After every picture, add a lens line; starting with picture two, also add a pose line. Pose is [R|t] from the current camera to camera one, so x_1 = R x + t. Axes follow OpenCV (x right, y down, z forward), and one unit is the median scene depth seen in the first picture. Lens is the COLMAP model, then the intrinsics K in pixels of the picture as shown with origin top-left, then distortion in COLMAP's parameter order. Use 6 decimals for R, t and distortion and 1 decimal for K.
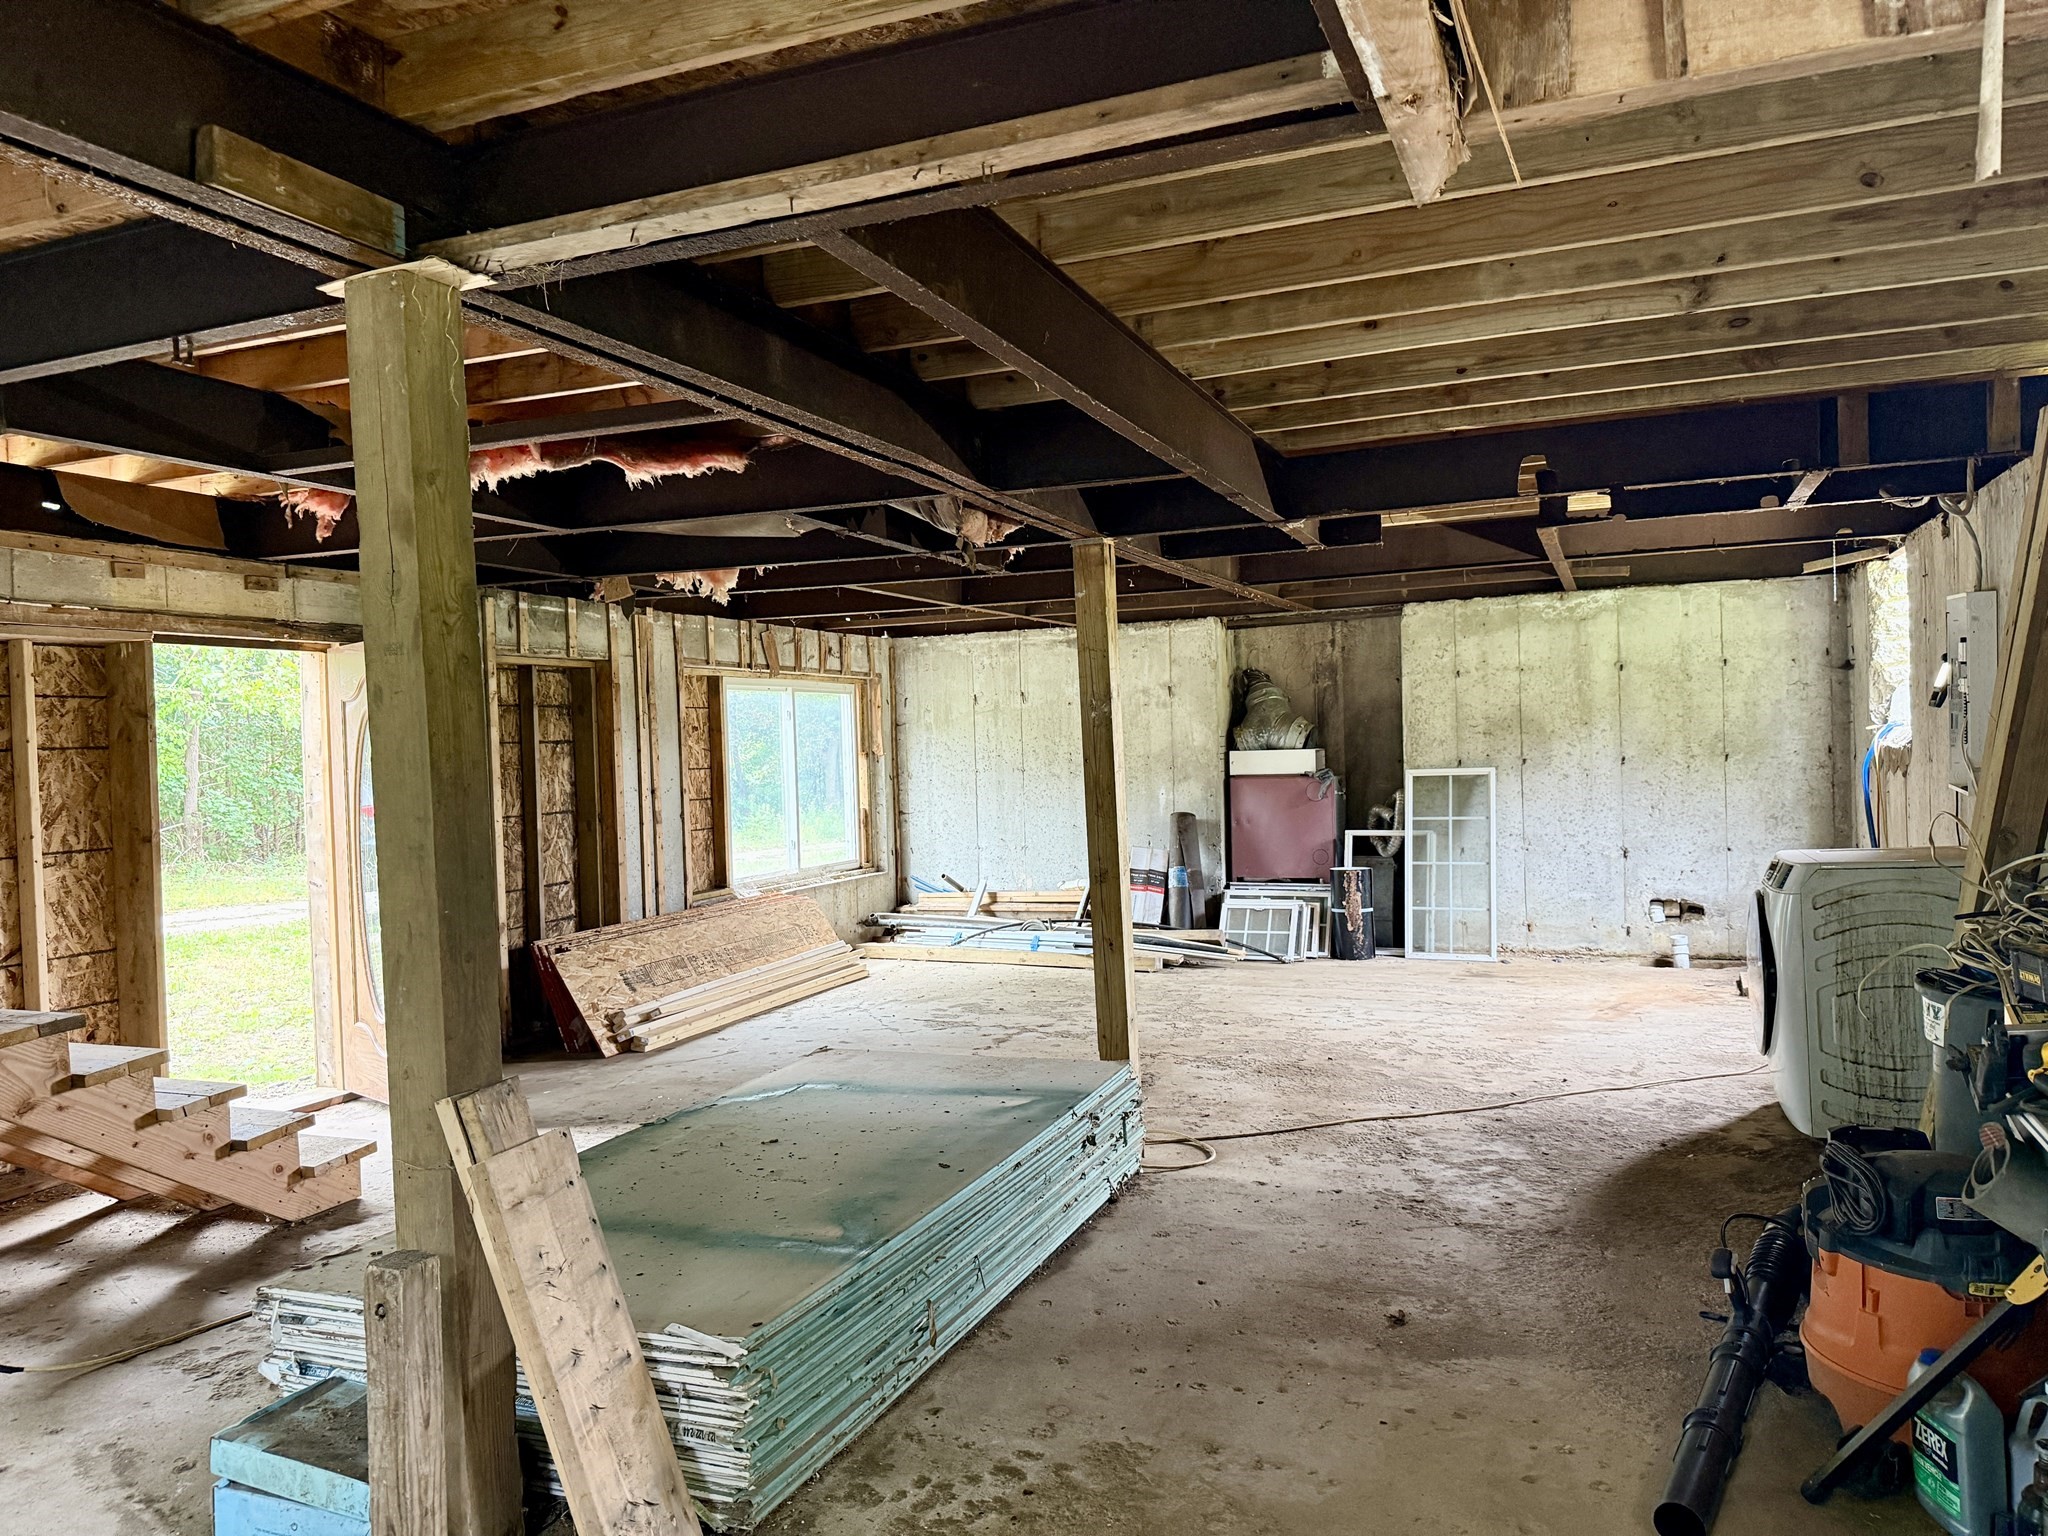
lens RADIAL K [[1435.9, 0, 1024.0], [0, 1435.9, 768.0], [0, 0, 1]] dist [0.030385, -0.036820]
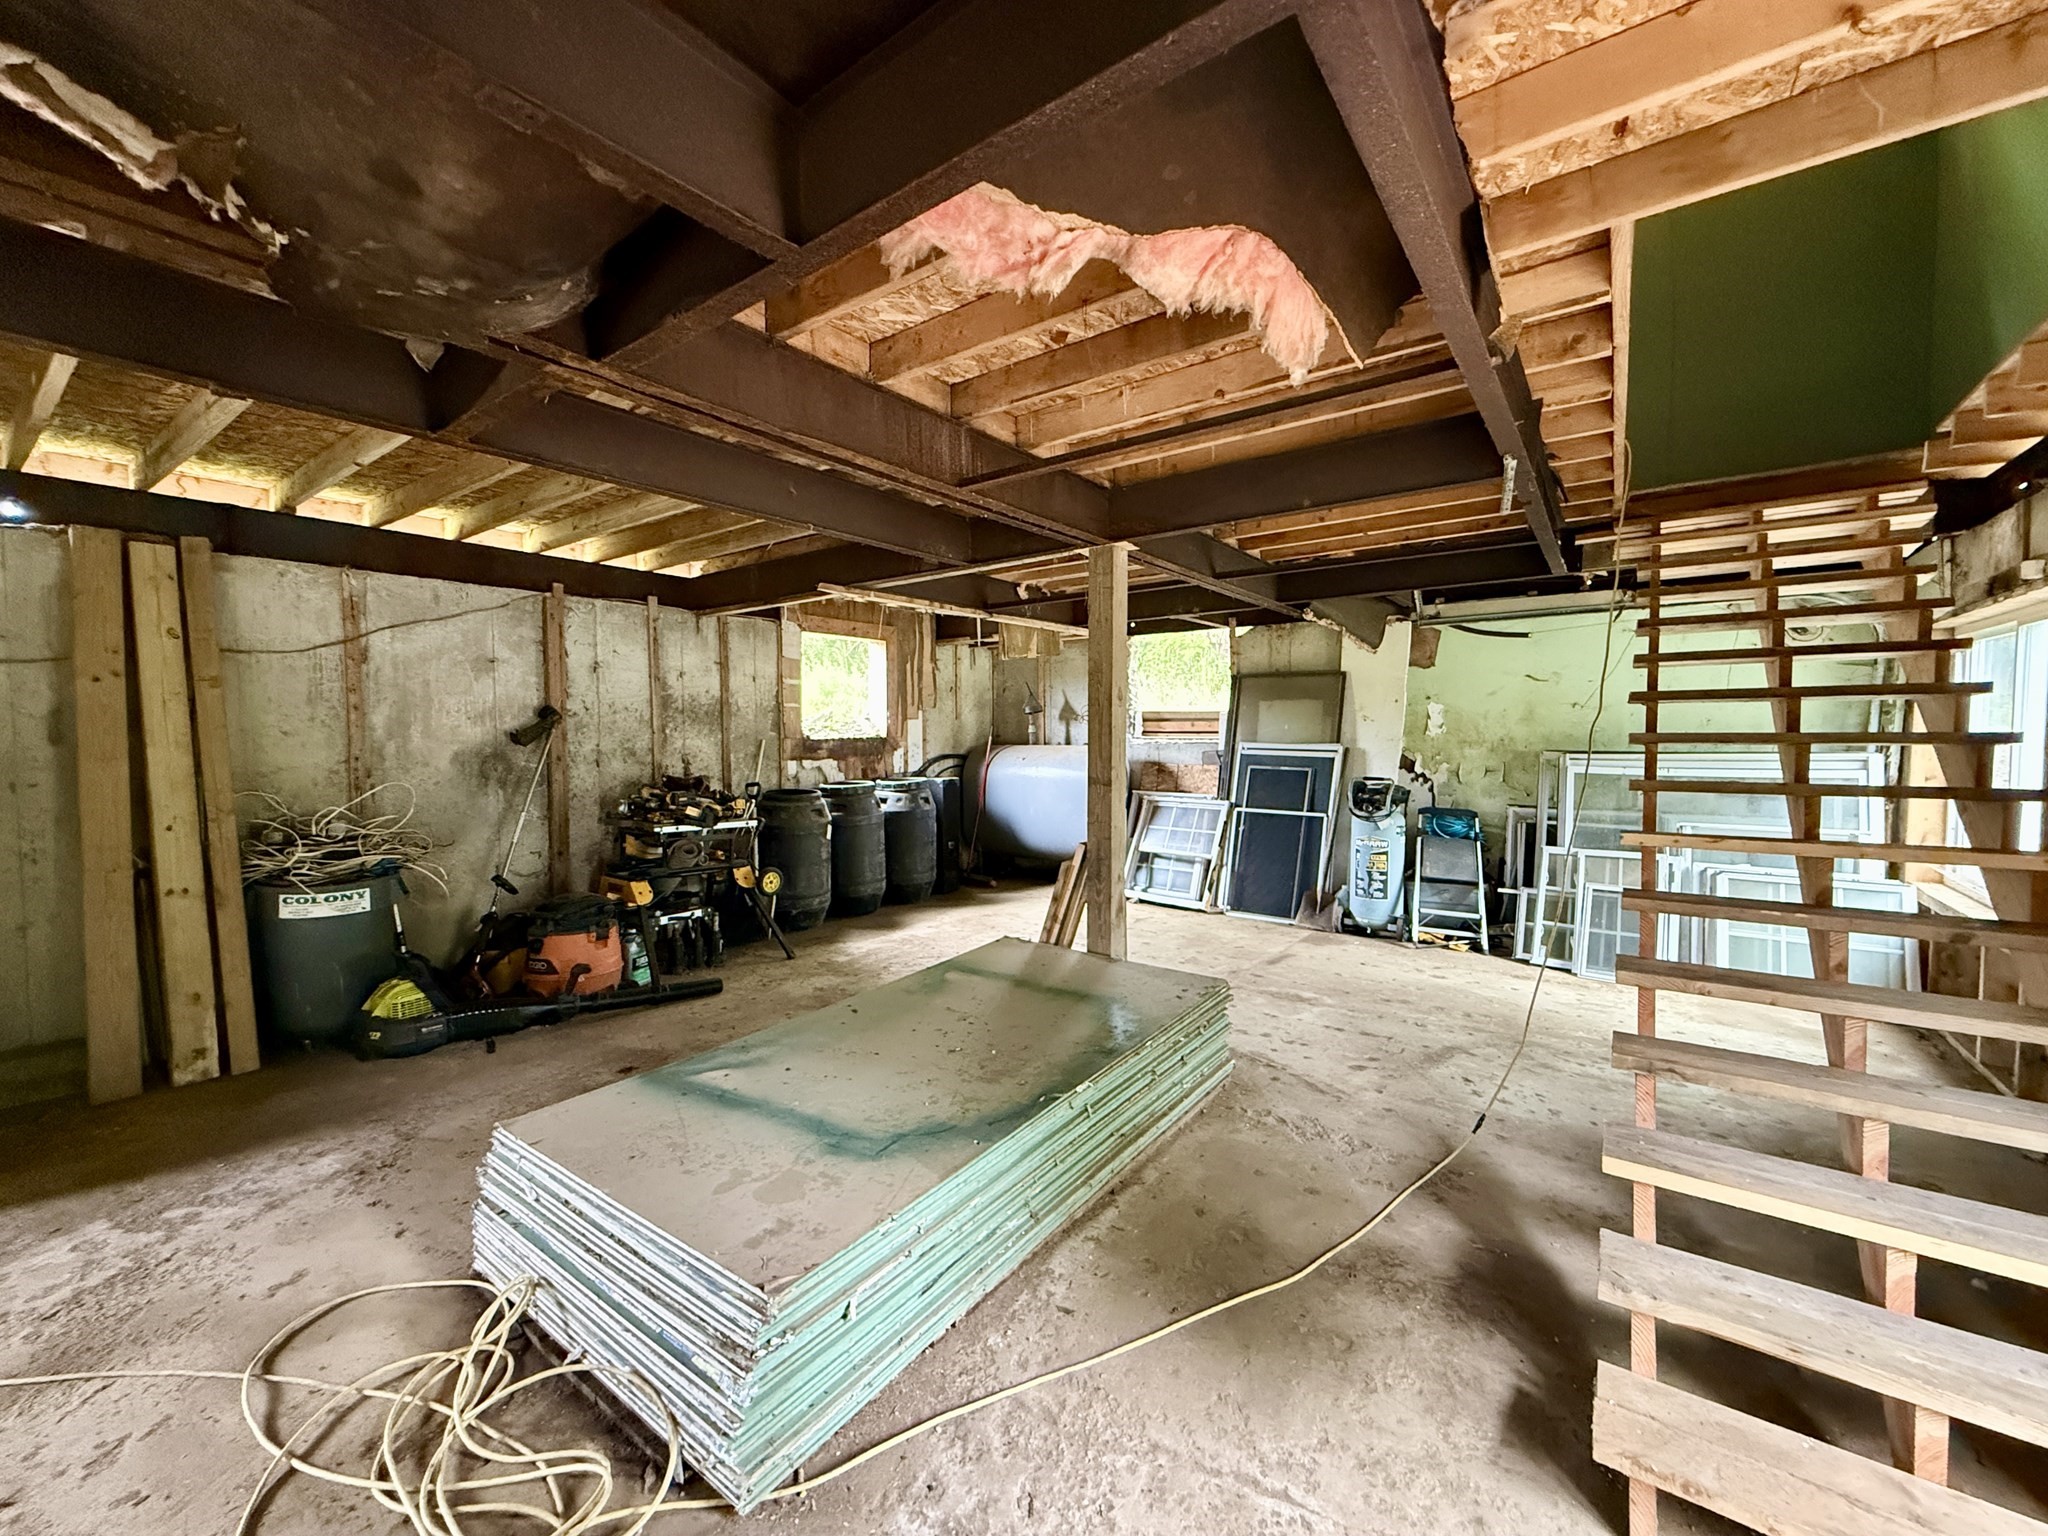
lens RADIAL K [[824.6, 0, 1017.9], [0, 824.6, 766.1], [0, 0, 1]] dist [0.002769, -0.000095]
pose [[-0.970113, 0.030294, 0.240755, -0.373678], [0.044424, 0.997580, 0.053482, -0.012336], [-0.238552, 0.062578, -0.969111, 1.527609]]
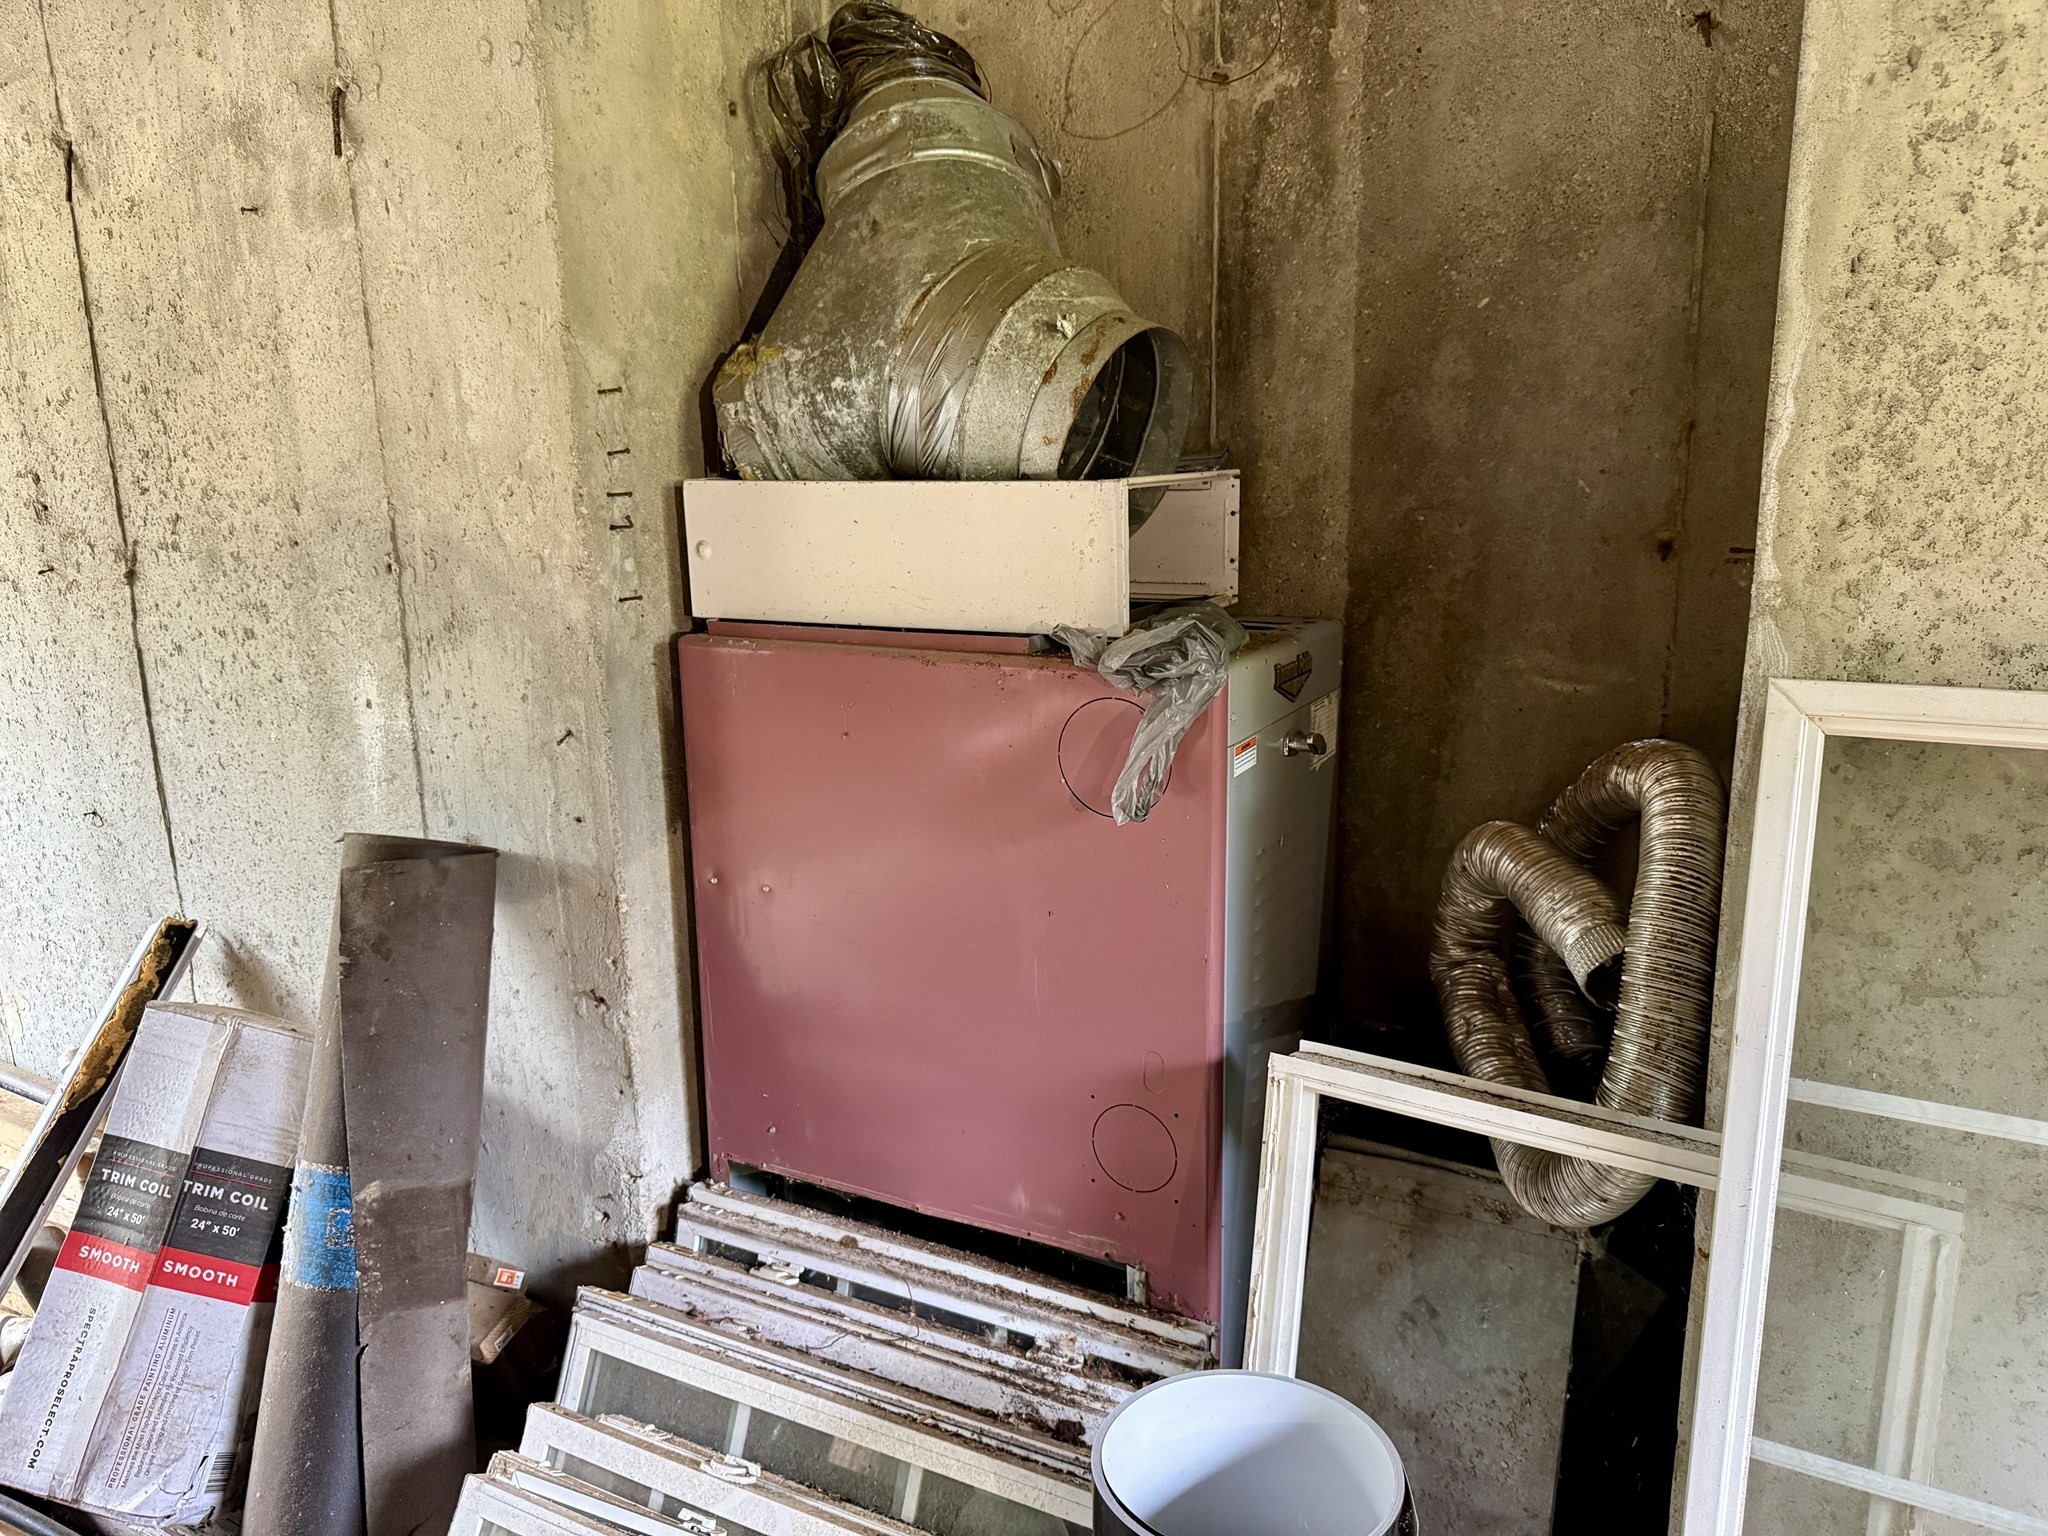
lens RADIAL K [[1450.6, 0, 1024.1], [0, 1450.6, 775.5], [0, 0, 1]] dist [0.071561, -0.115970]
pose [[0.996767, 0.024319, -0.076582, 0.478292], [-0.006332, 0.973910, 0.226846, -0.041630], [0.080101, -0.225628, 0.970915, 1.967485]]
